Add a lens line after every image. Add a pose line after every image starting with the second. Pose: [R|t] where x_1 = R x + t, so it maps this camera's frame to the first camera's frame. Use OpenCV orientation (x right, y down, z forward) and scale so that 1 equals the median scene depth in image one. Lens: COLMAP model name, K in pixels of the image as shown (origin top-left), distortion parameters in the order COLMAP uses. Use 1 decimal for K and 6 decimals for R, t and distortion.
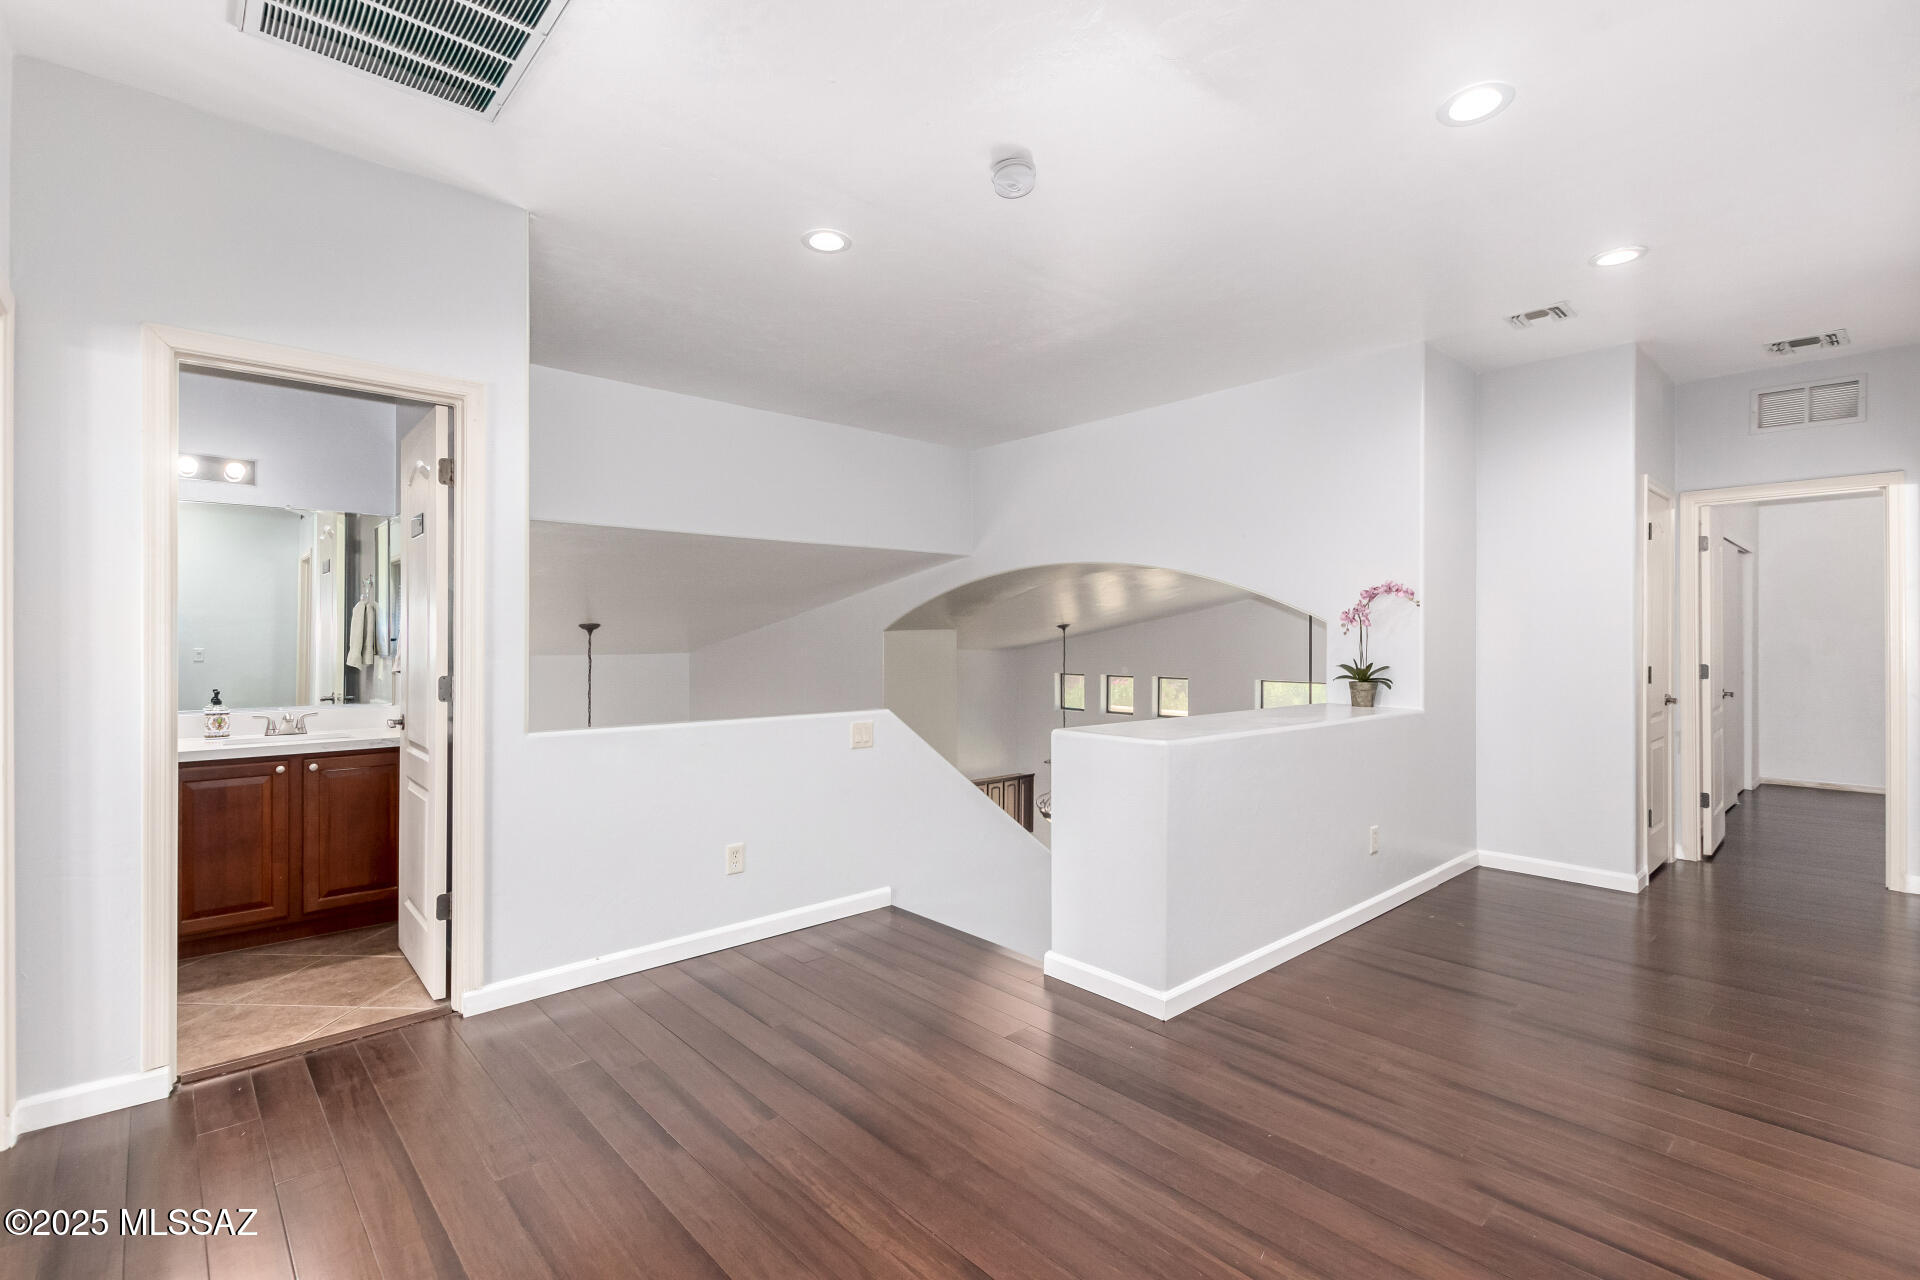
lens RADIAL K [[892.4, 0, 960.0], [0, 892.4, 640.0], [0, 0, 1]] dist [-0.000649, -0.000593]
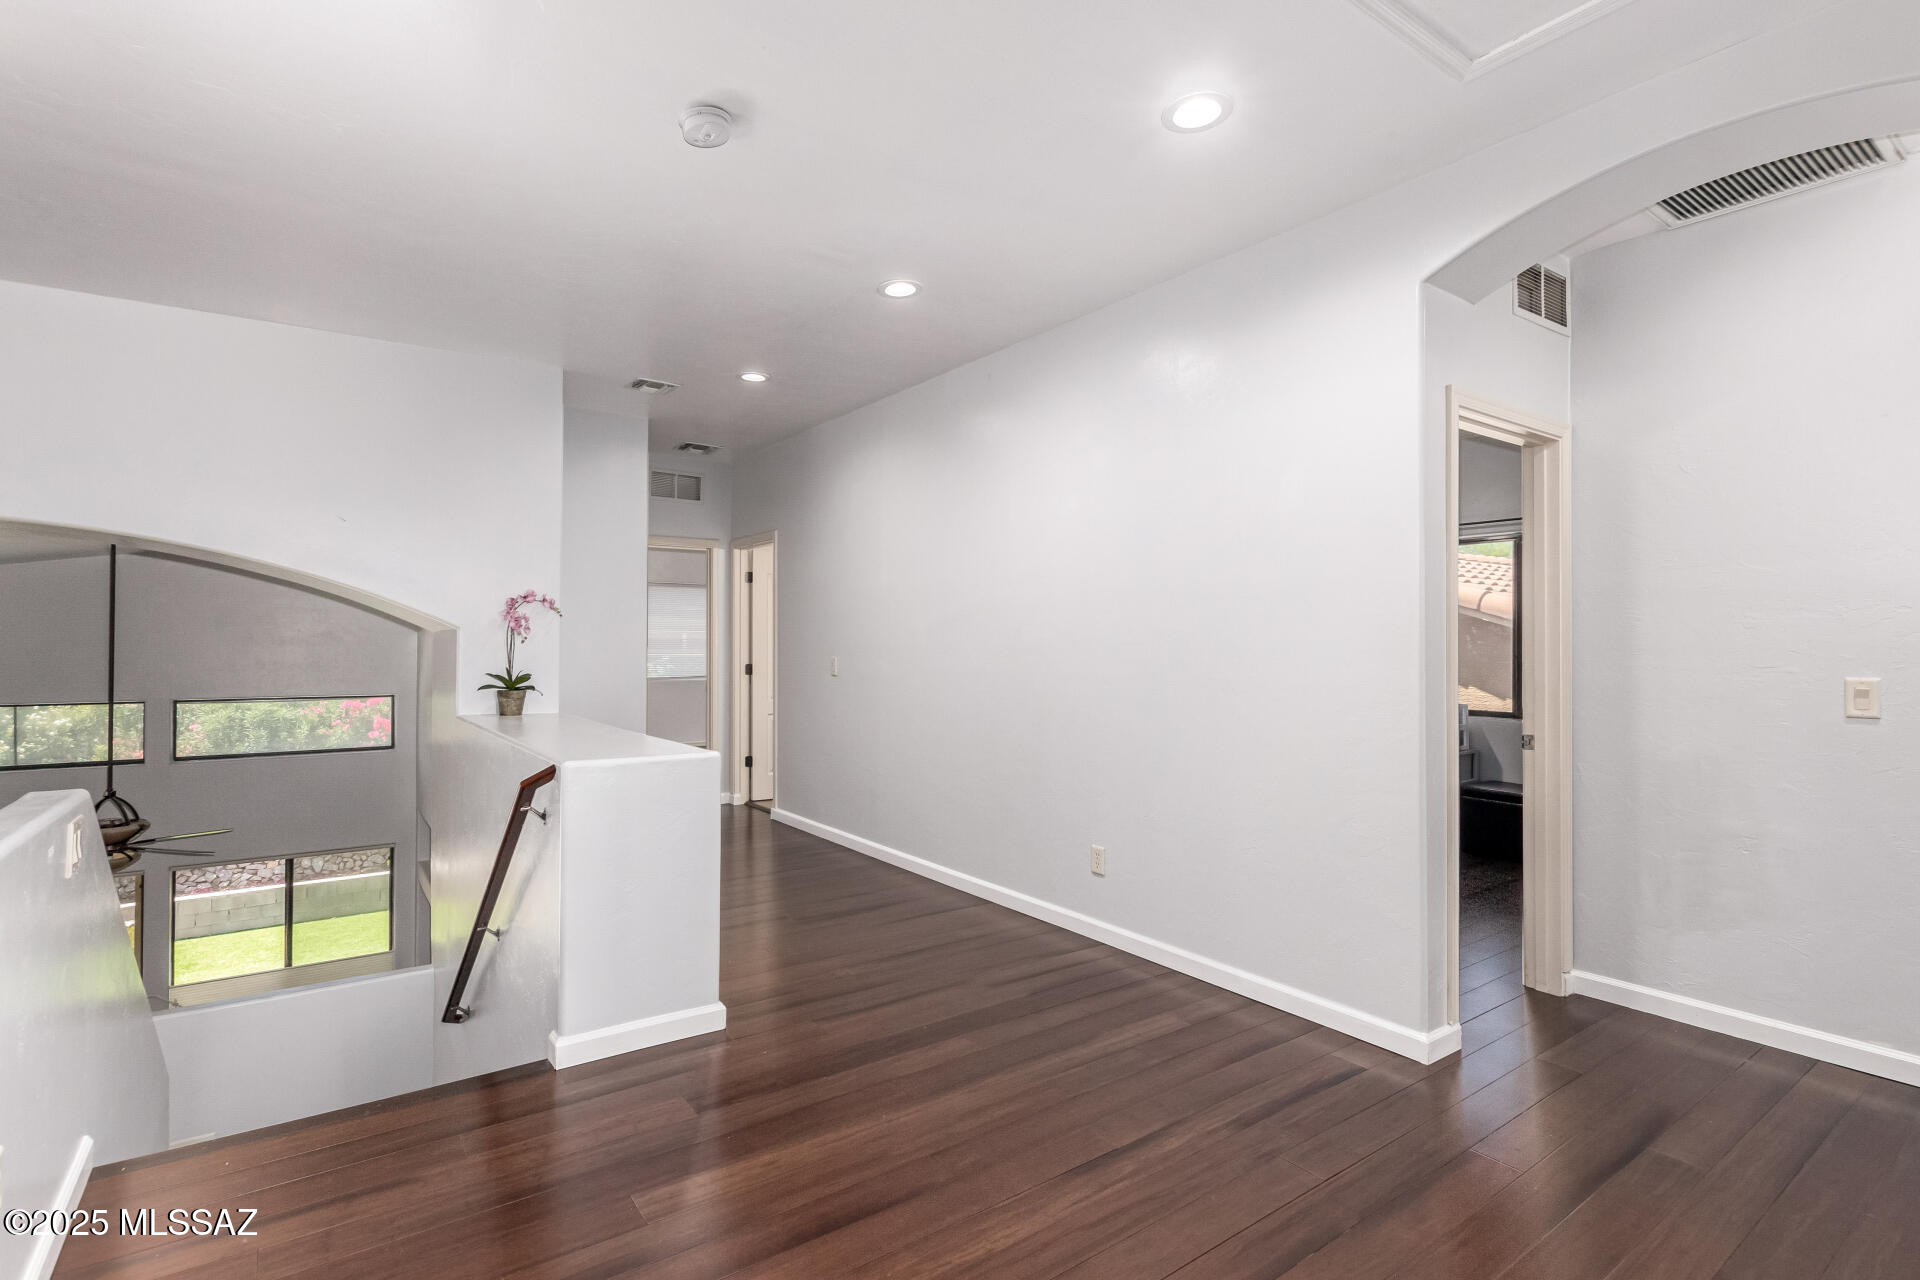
lens RADIAL K [[880.1, 0, 960.0], [0, 880.1, 640.0], [0, 0, 1]] dist [-0.000030, 0.000122]
pose [[0.113108, 0.004323, 0.993573, -0.826535], [-0.003448, 0.999986, -0.003959, -0.011839], [-0.993577, -0.002978, 0.113121, 0.702189]]
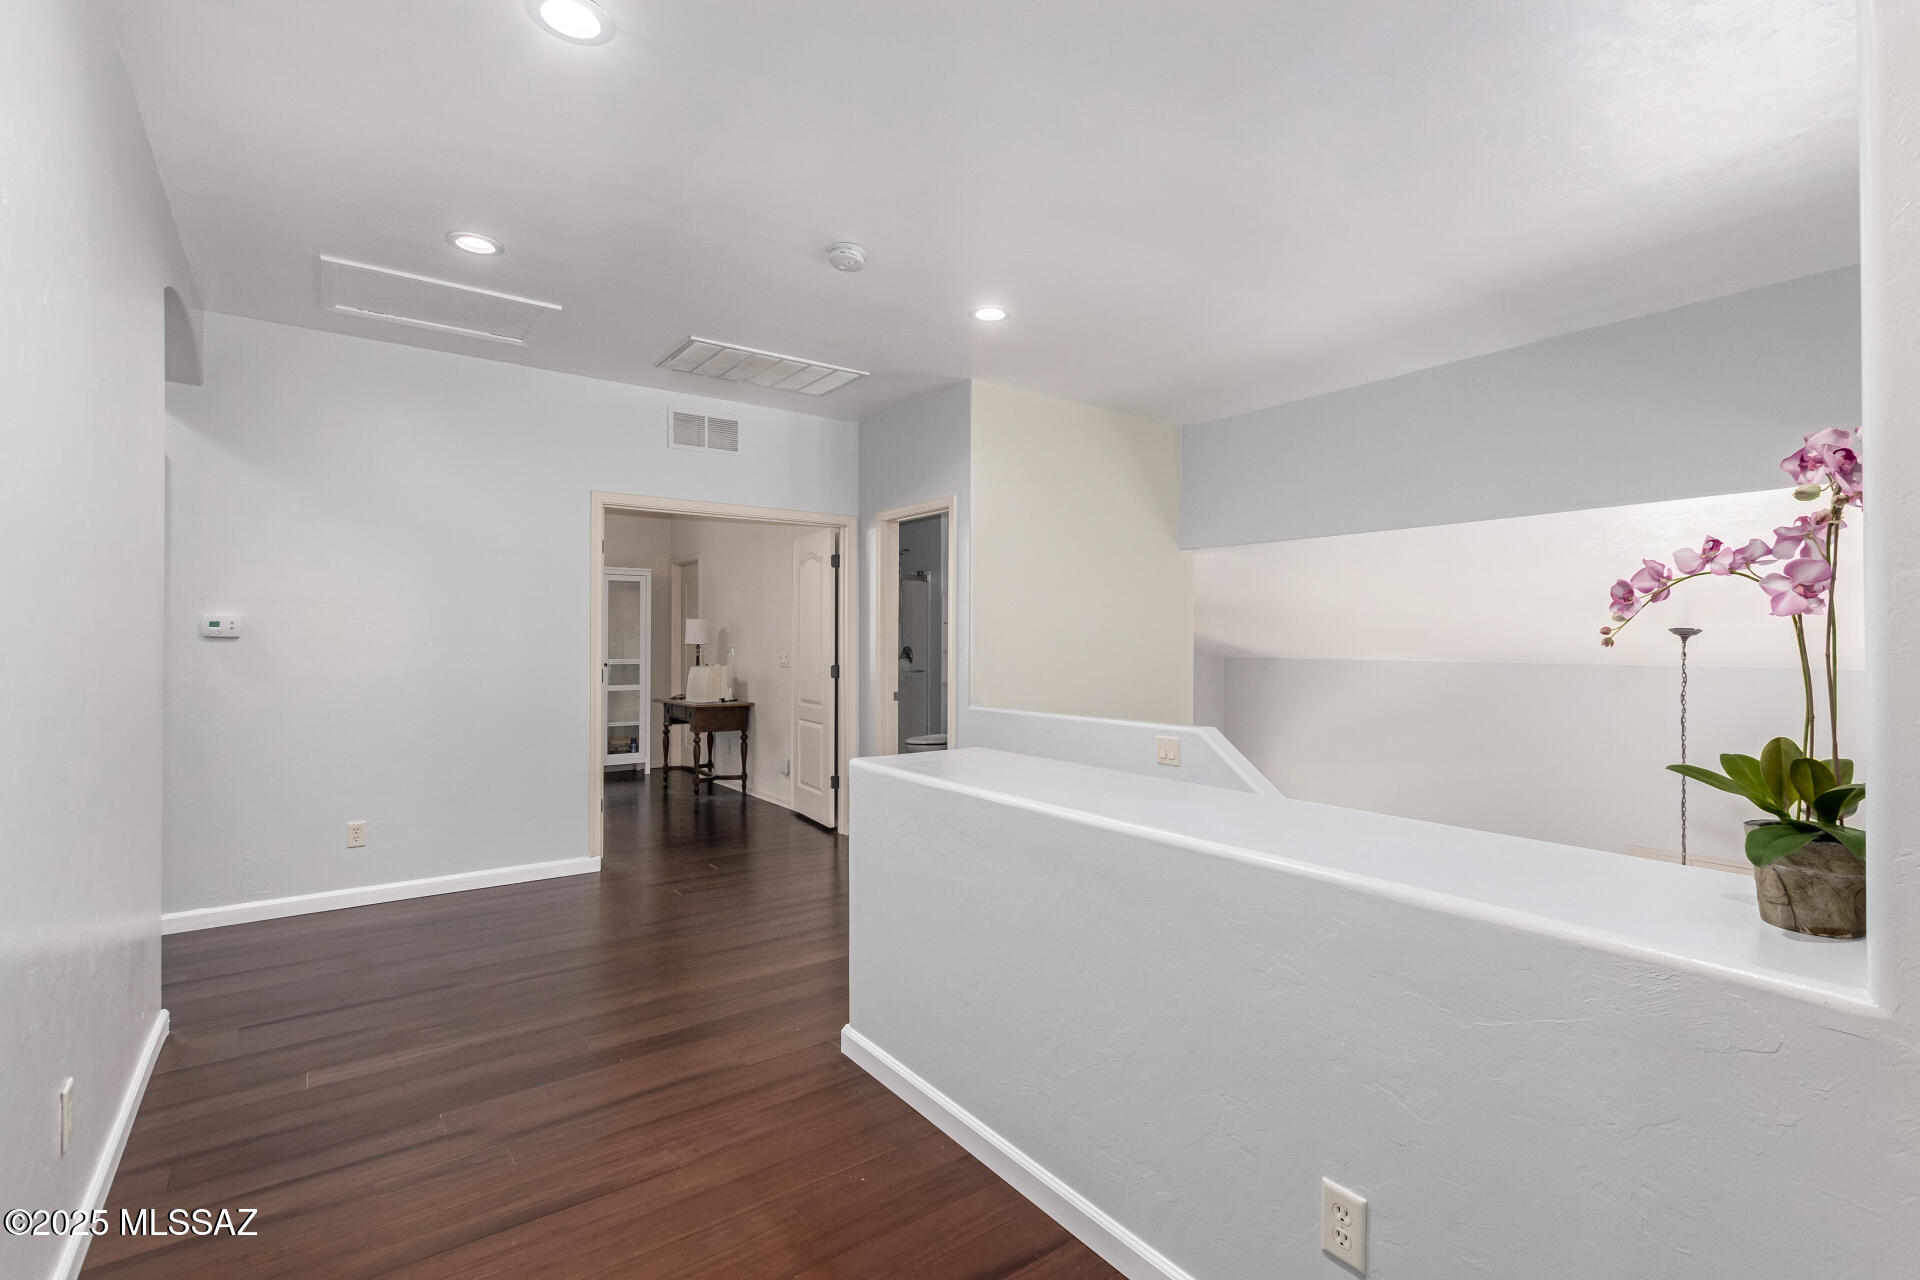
lens RADIAL K [[880.1, 0, 960.0], [0, 880.1, 640.0], [0, 0, 1]] dist [-0.000030, 0.000122]
pose [[-0.110026, -0.002283, -0.993926, 1.301385], [-0.003367, 0.999992, -0.001924, -0.012041], [0.993923, 0.003135, -0.110033, 1.391325]]
